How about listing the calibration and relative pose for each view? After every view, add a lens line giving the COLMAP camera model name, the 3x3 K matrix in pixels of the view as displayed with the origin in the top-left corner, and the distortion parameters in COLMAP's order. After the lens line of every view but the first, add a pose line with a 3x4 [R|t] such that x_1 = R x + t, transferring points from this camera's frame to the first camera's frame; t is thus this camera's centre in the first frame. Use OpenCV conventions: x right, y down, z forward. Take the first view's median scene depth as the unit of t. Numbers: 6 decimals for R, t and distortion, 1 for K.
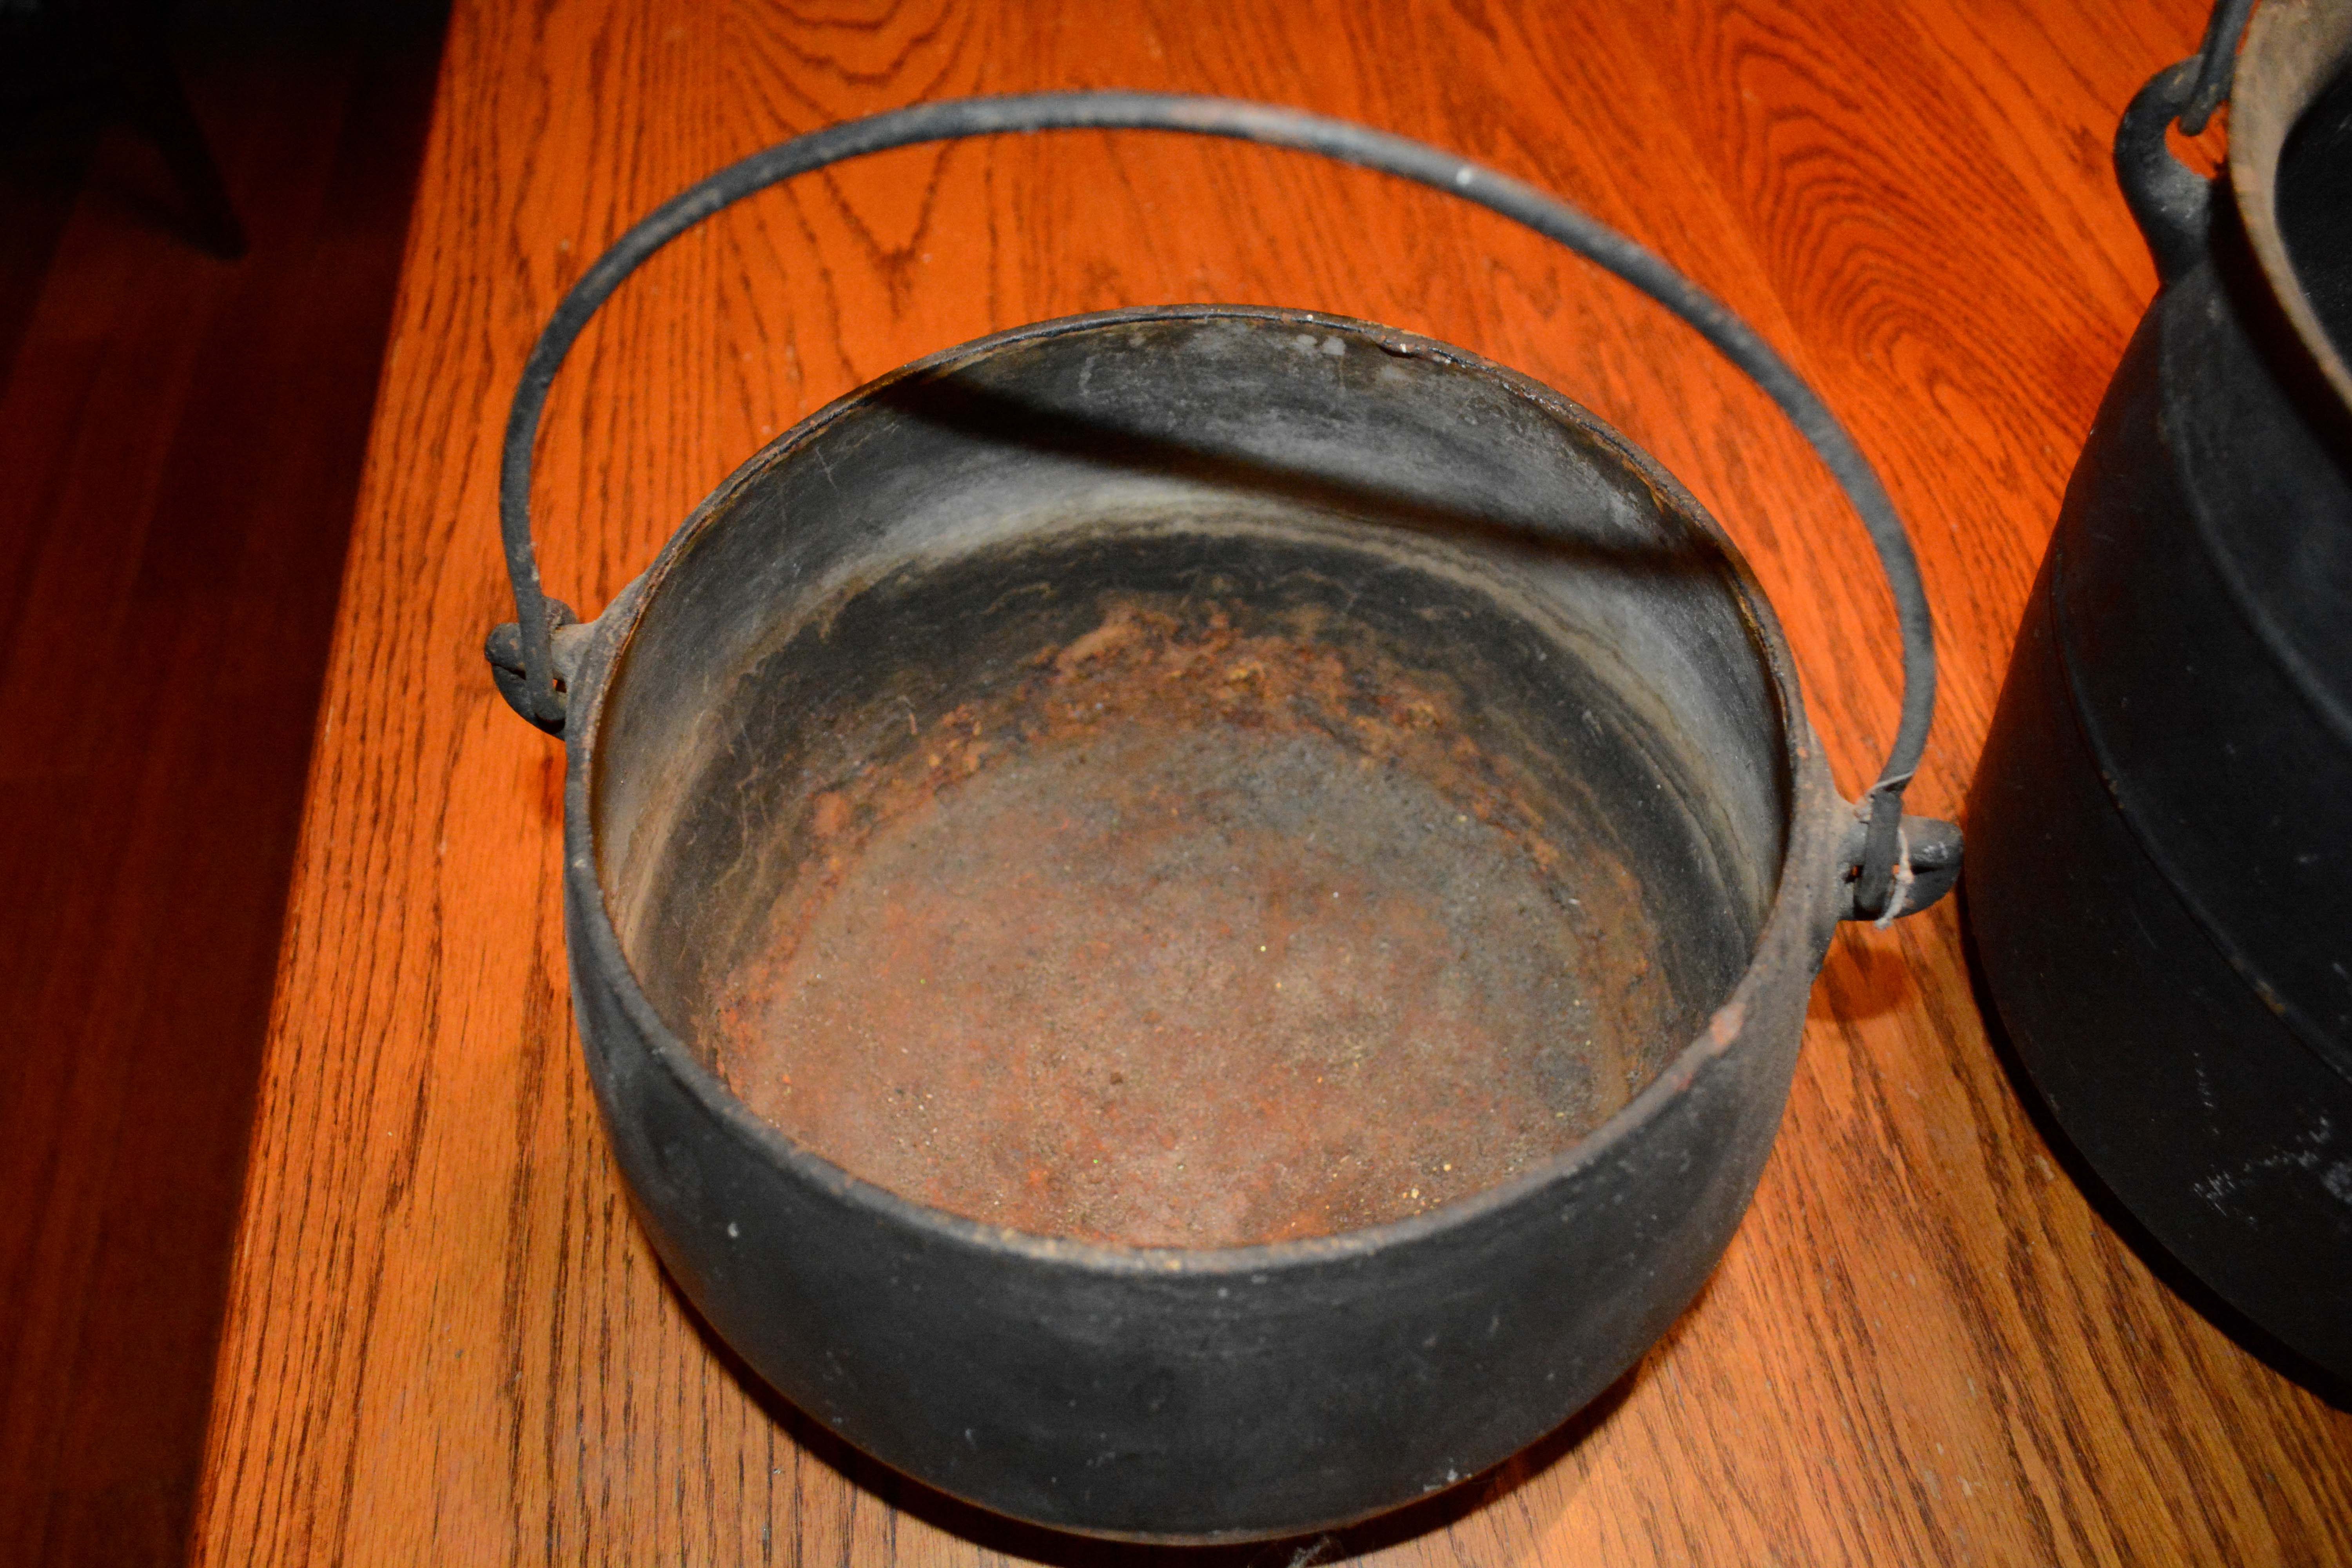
lens RADIAL K [[1829.3, 0, 1179.9], [0, 1829.3, 773.0], [0, 0, 1]] dist [-0.085002, 0.011510]
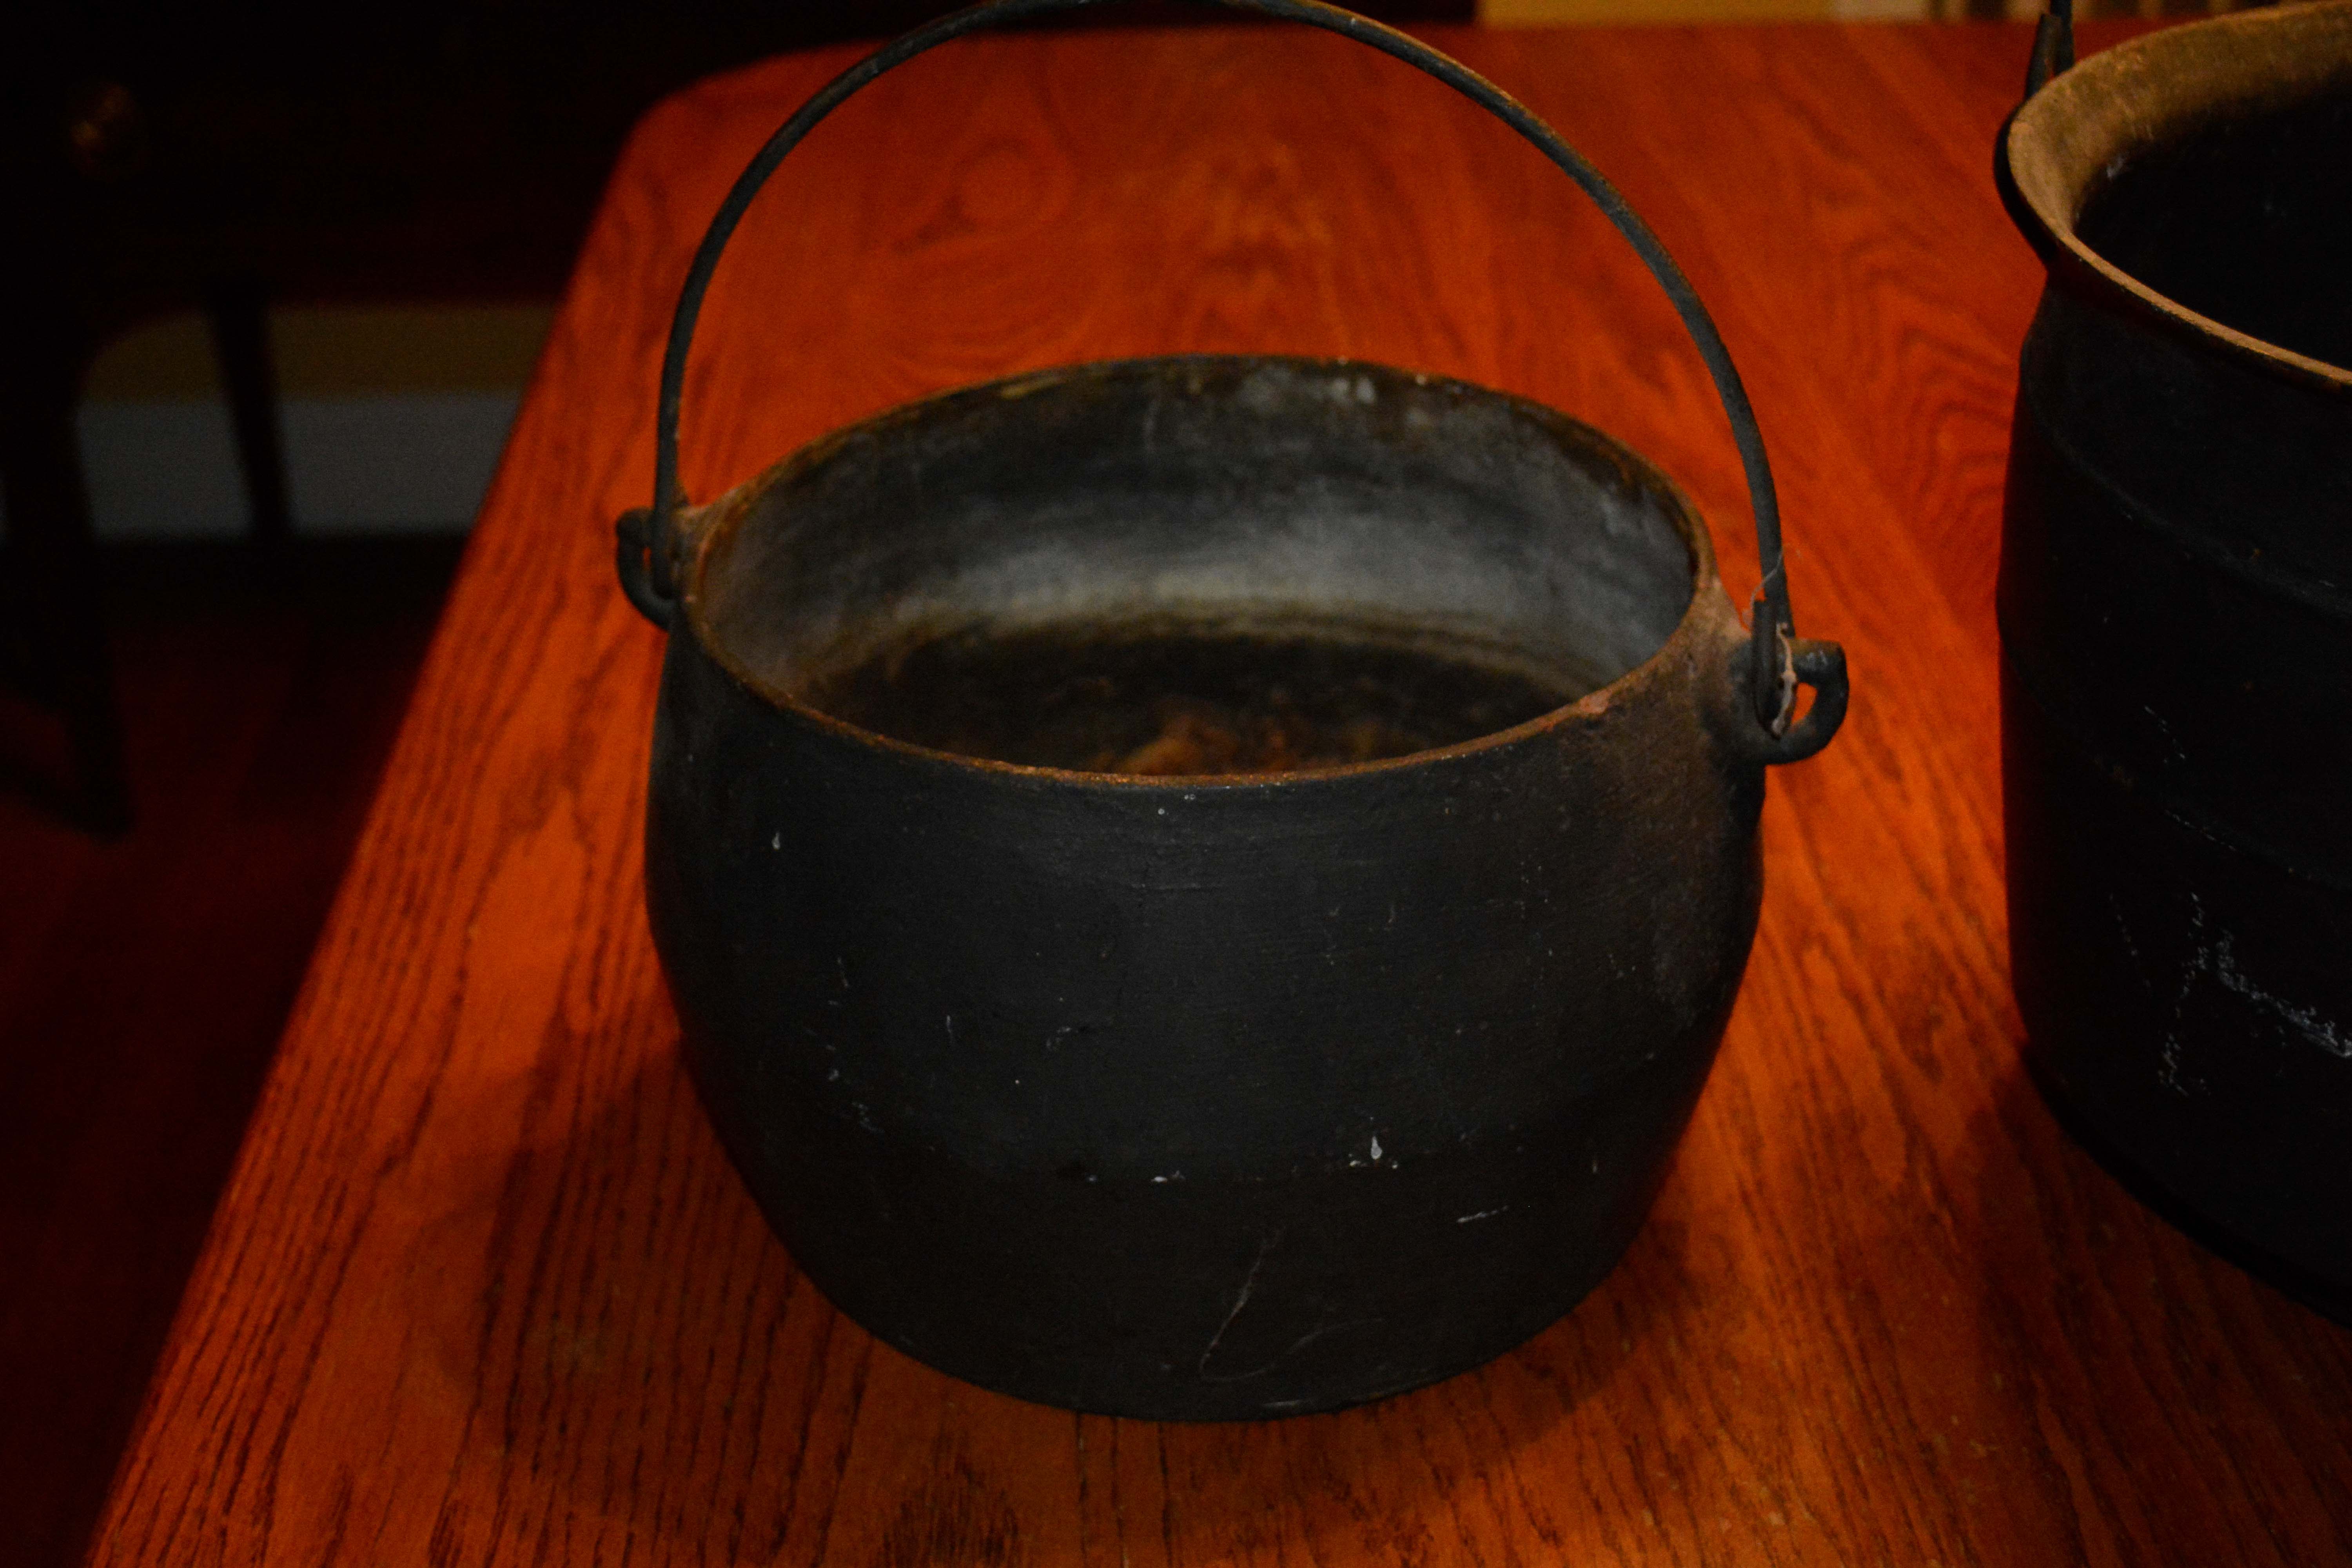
lens RADIAL K [[3077.8, 0, 1174.5], [0, 3077.8, 761.6], [0, 0, 1]] dist [-0.019474, -0.045646]
pose [[0.994092, 0.039708, -0.101015, 0.150481], [-0.077714, 0.910100, -0.407037, 0.682759], [0.075771, 0.412482, 0.907809, -0.586750]]
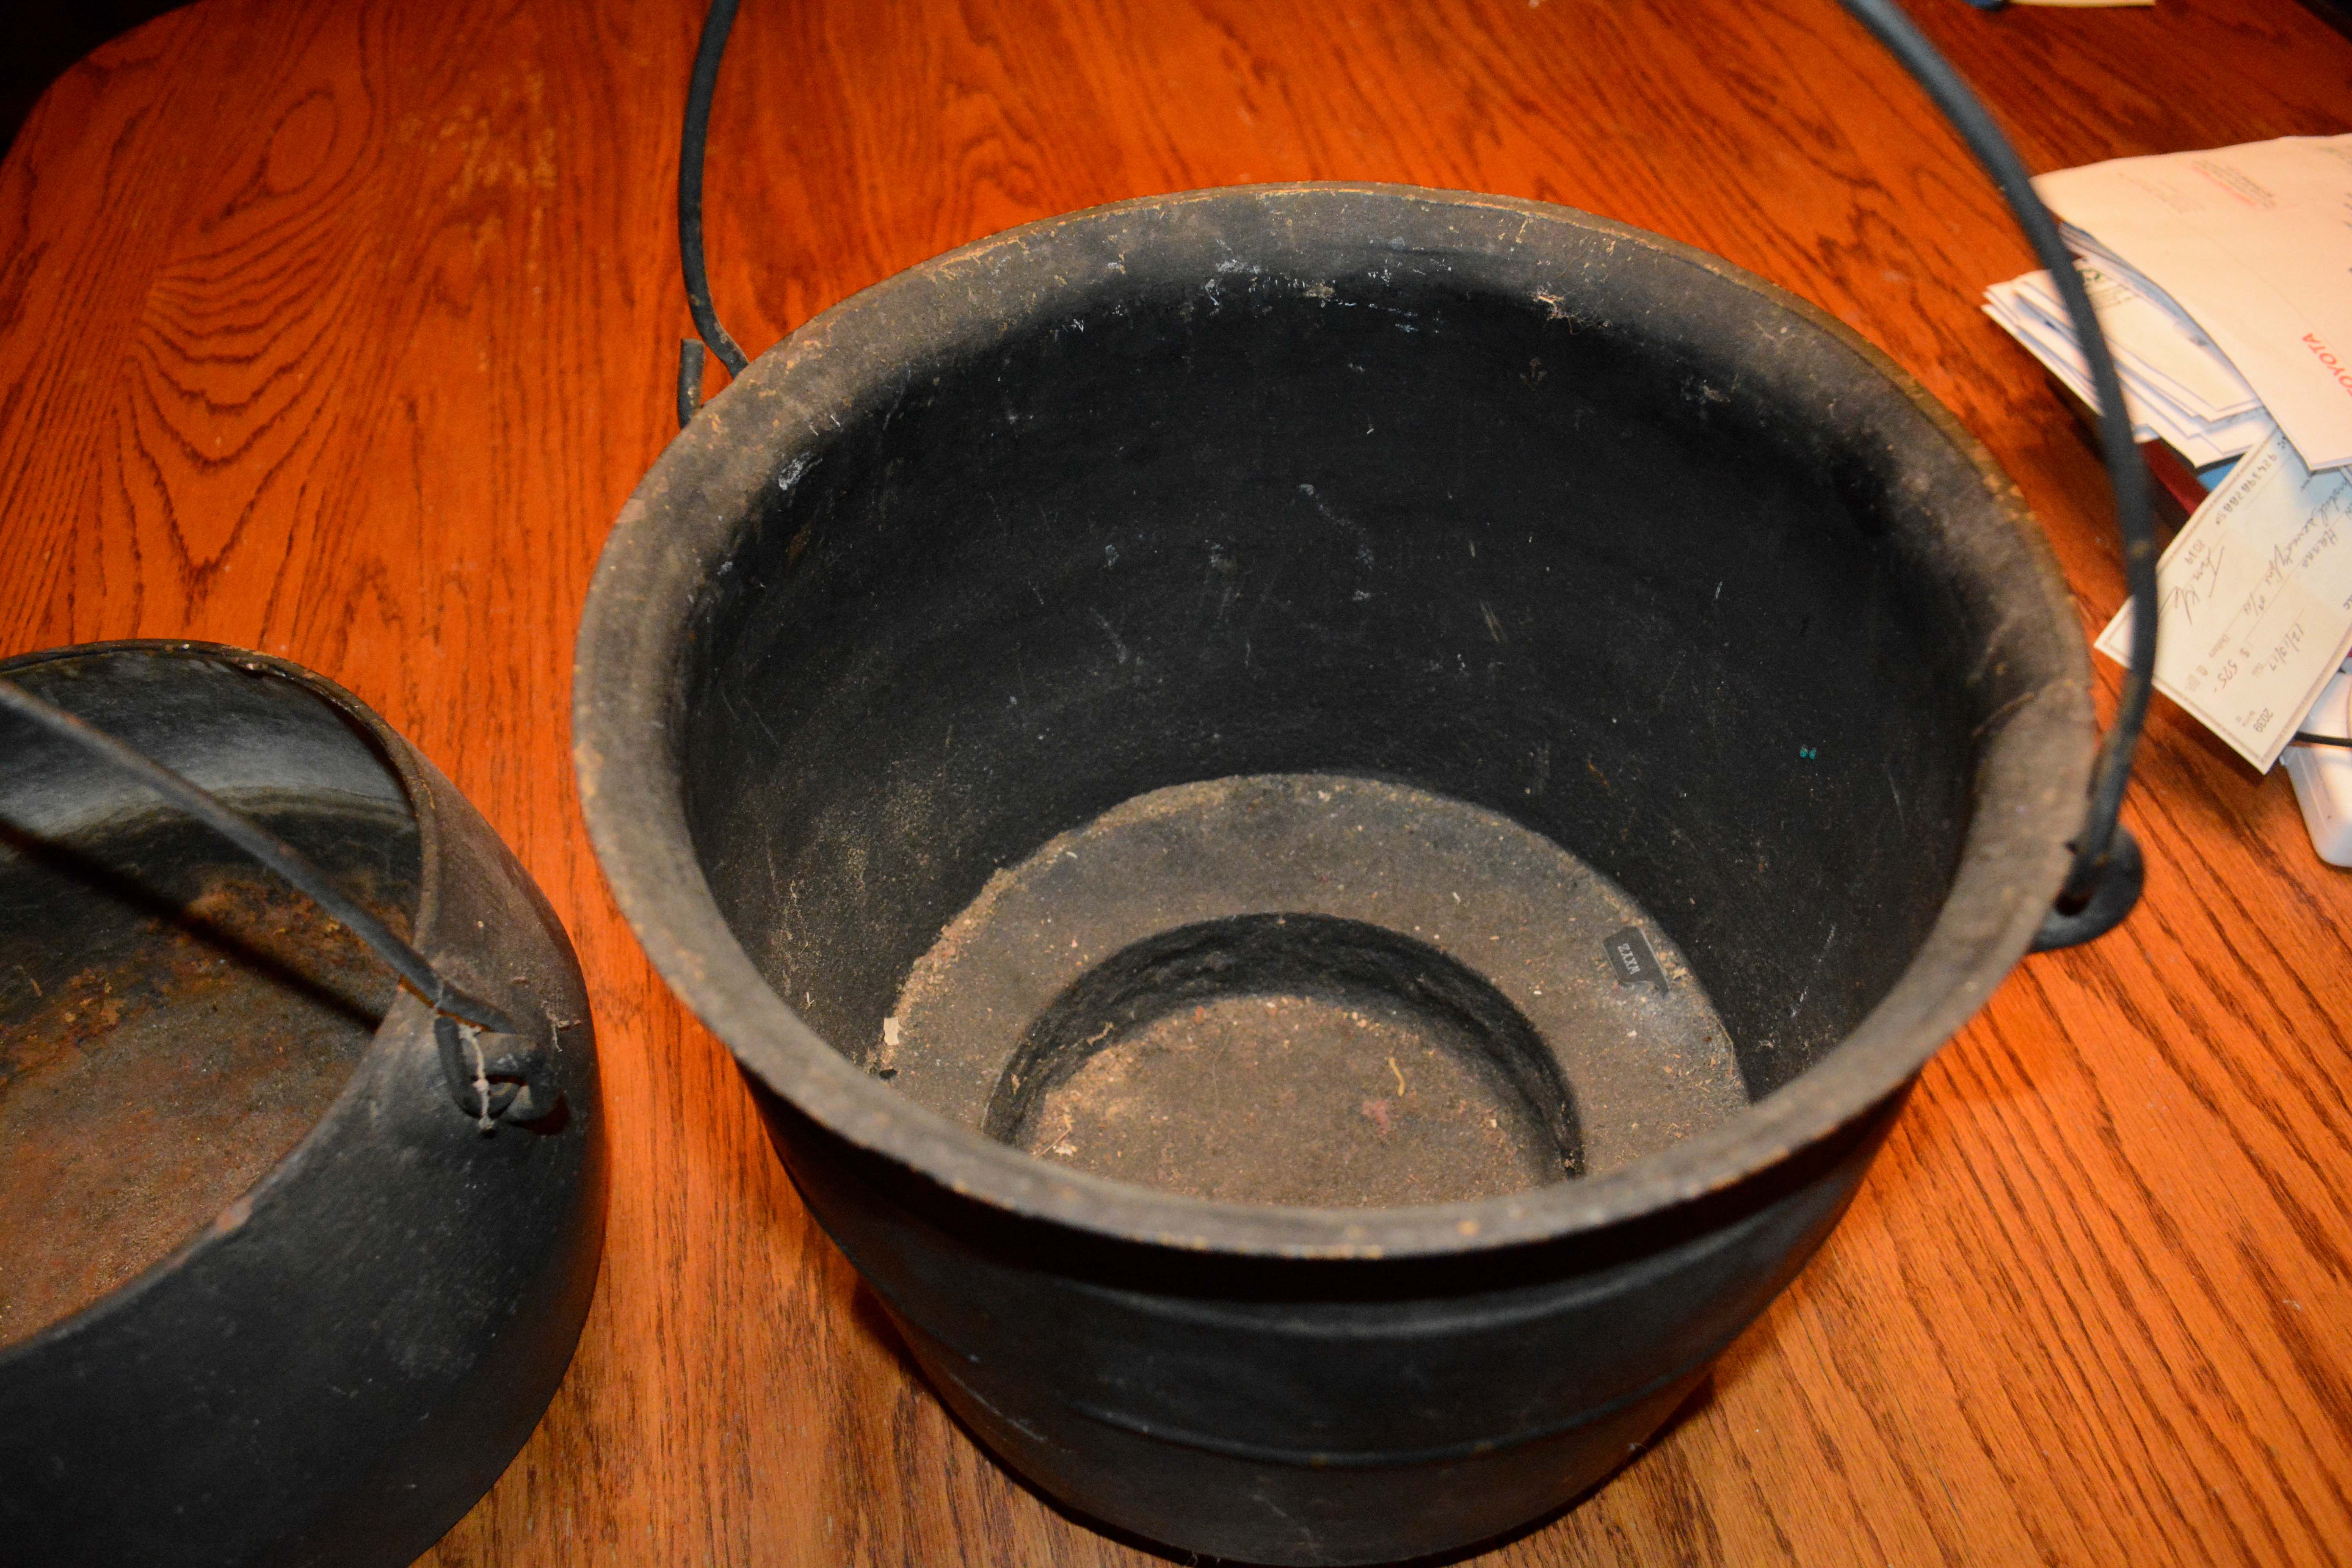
lens RADIAL K [[1829.3, 0, 1179.9], [0, 1829.3, 773.0], [0, 0, 1]] dist [-0.085002, 0.011510]
pose [[0.997548, -0.064877, 0.026257, 0.615235], [0.067288, 0.992215, -0.104792, 0.005014], [-0.019254, 0.106302, 0.994147, -0.175256]]
